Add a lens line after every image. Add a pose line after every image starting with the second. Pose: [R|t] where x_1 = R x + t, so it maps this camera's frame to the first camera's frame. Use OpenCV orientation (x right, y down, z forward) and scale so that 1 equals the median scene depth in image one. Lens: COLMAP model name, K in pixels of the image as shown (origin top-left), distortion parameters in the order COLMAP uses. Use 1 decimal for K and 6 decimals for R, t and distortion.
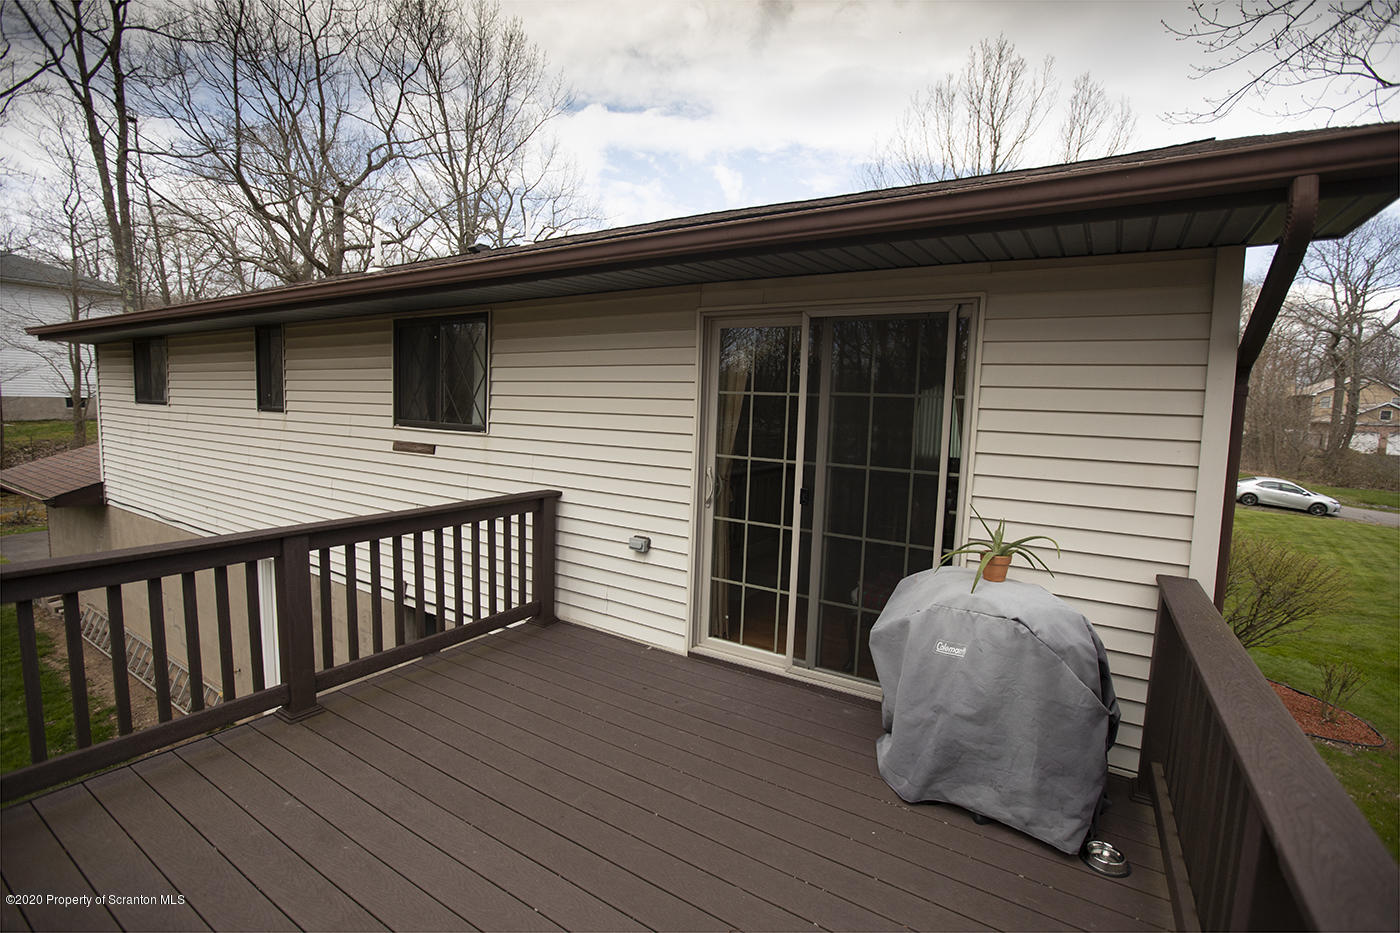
lens RADIAL K [[643.7, 0, 711.6], [0, 643.7, 470.4], [0, 0, 1]] dist [-0.037285, 0.010213]
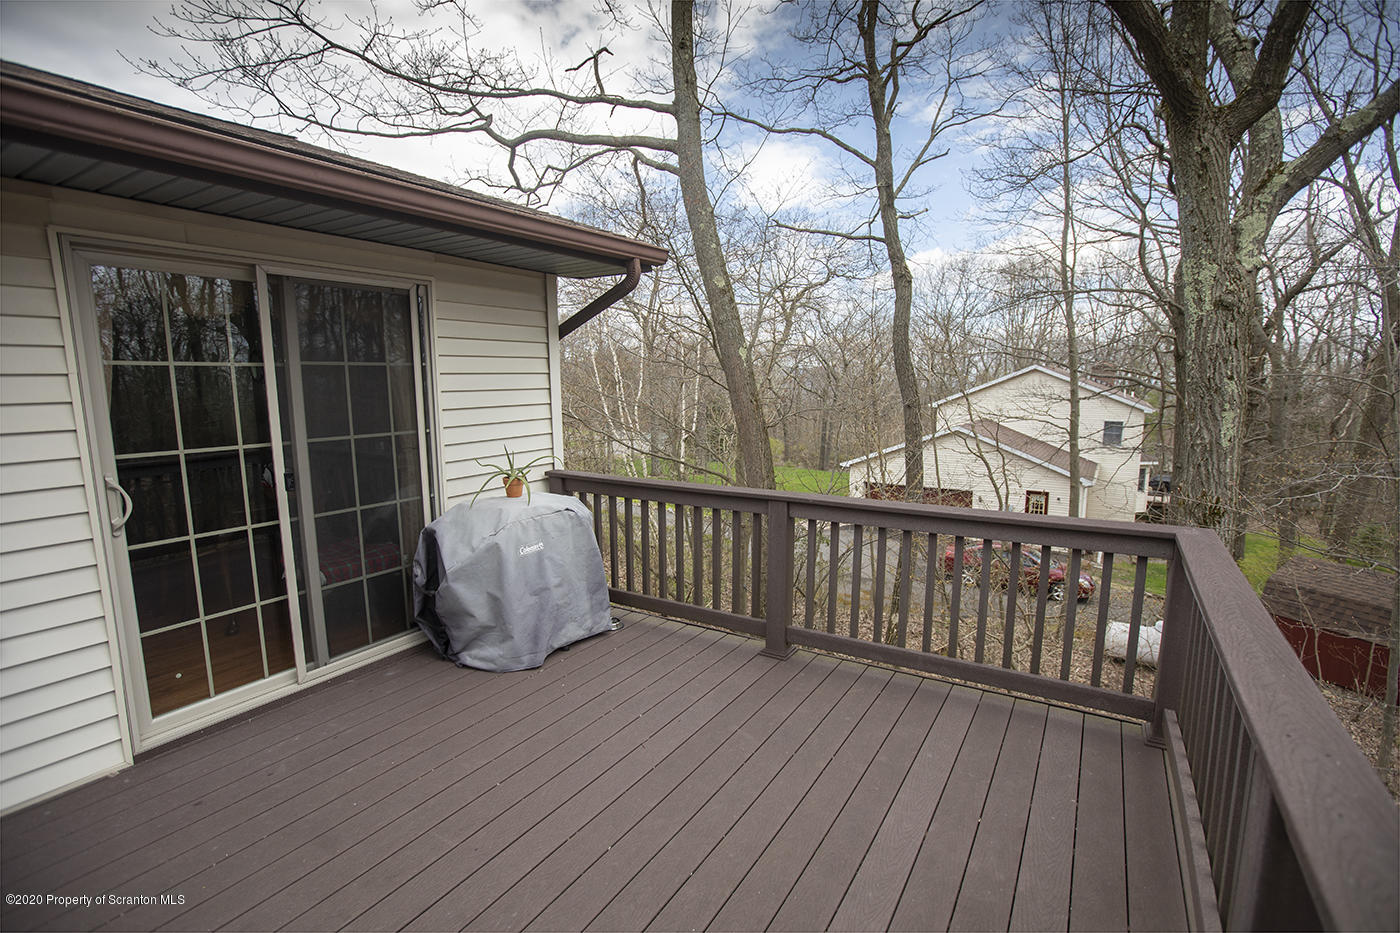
lens RADIAL K [[643.7, 0, 697.0], [0, 643.7, 462.9], [0, 0, 1]] dist [-0.037285, 0.010213]
pose [[0.016865, -0.164473, 0.986237, -0.704556], [0.107223, 0.980987, 0.161764, -0.064522], [-0.994092, 0.103020, 0.034180, 0.424458]]
